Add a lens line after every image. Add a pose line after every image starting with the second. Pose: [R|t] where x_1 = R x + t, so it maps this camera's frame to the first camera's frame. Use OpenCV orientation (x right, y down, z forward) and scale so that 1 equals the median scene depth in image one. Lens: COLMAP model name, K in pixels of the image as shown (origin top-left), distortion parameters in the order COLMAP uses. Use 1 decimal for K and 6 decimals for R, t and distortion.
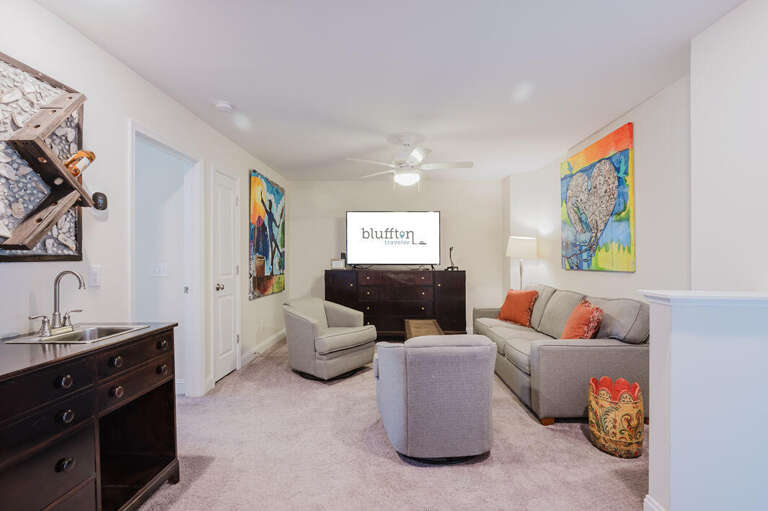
lens RADIAL K [[360.3, 0, 384.0], [0, 360.3, 255.5], [0, 0, 1]] dist [0.001617, -0.009771]
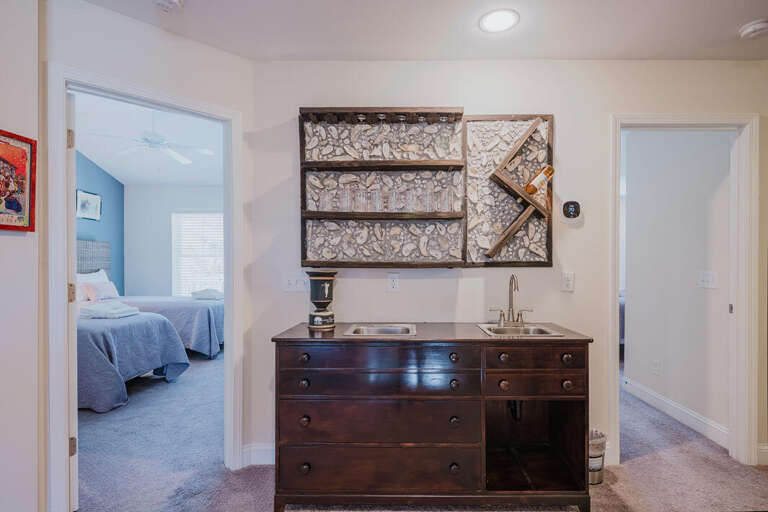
lens RADIAL K [[389.9, 0, 385.4], [0, 389.9, 264.7], [0, 0, 1]] dist [-0.002599, -0.000429]
pose [[0.027177, 0.001679, -0.999629, 0.364116], [0.005593, 0.999983, 0.001832, 0.003419], [0.999615, -0.005640, 0.027167, 0.491472]]
